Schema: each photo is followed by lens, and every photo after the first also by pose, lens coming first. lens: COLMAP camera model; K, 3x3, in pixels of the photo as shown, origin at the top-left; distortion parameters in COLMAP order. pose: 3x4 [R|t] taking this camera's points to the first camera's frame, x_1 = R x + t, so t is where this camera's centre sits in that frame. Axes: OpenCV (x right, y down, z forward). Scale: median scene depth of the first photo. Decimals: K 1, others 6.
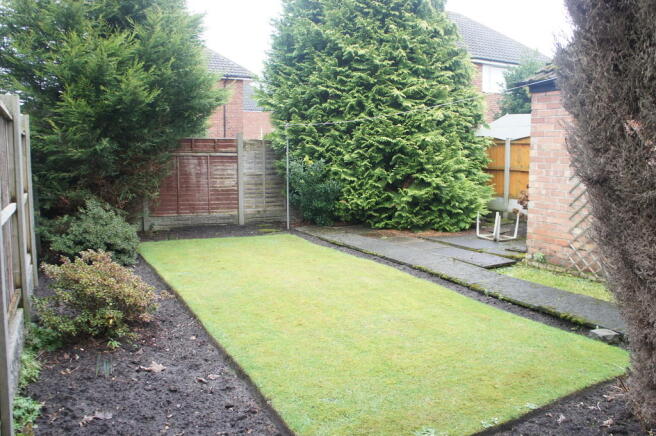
lens RADIAL K [[510.2, 0, 325.0], [0, 510.2, 209.4], [0, 0, 1]] dist [-0.192817, 0.140898]
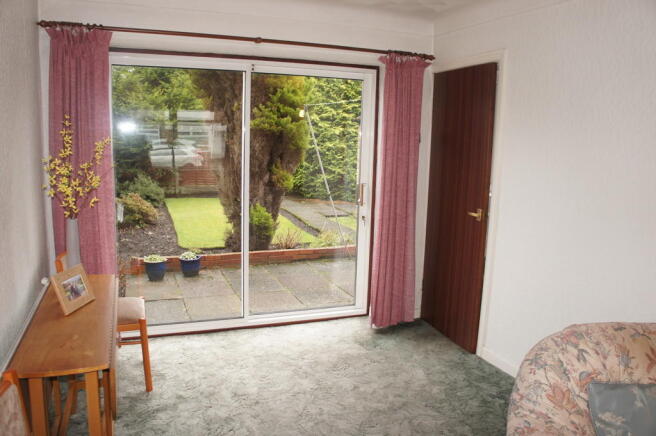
lens RADIAL K [[510.2, 0, 325.0], [0, 510.2, 209.4], [0, 0, 1]] dist [-0.192817, 0.140898]
pose [[0.988655, 0.048976, -0.141997, 0.423385], [-0.044471, 0.998407, 0.034730, 0.015578], [0.143472, -0.028022, 0.989258, -0.679866]]
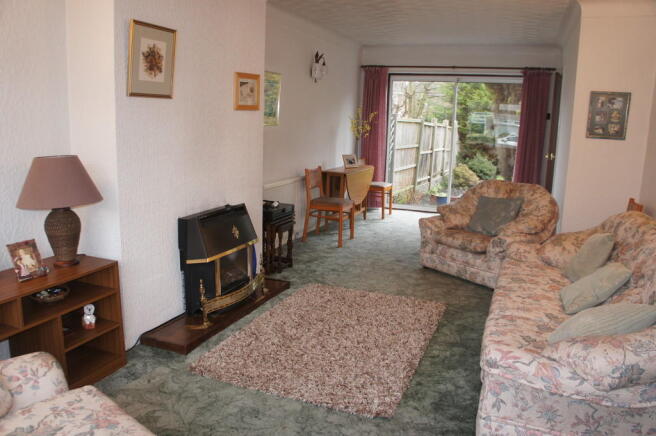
lens RADIAL K [[510.2, 0, 325.0], [0, 510.2, 209.4], [0, 0, 1]] dist [-0.192817, 0.140898]
pose [[0.614739, 0.157261, -0.772894, 0.832804], [-0.118395, 0.987217, 0.106701, 0.064563], [0.779794, 0.025914, 0.625500, -0.954310]]
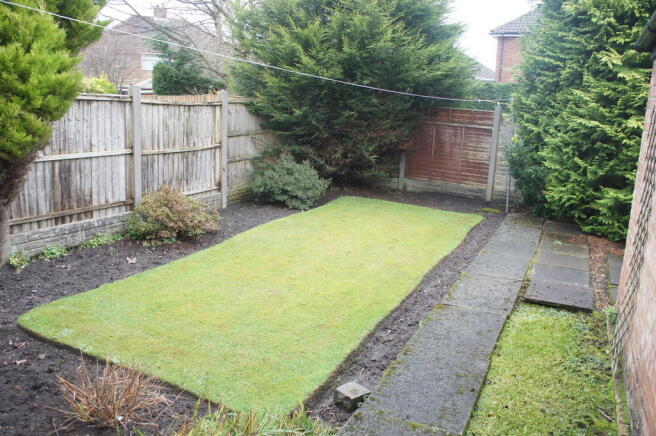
lens RADIAL K [[510.2, 0, 325.0], [0, 510.2, 209.4], [0, 0, 1]] dist [-0.192817, 0.140898]
pose [[0.577476, 0.190483, -0.793875, 0.495854], [-0.127418, 0.981513, 0.142819, -0.059535], [0.806403, 0.018680, 0.591071, 0.217309]]
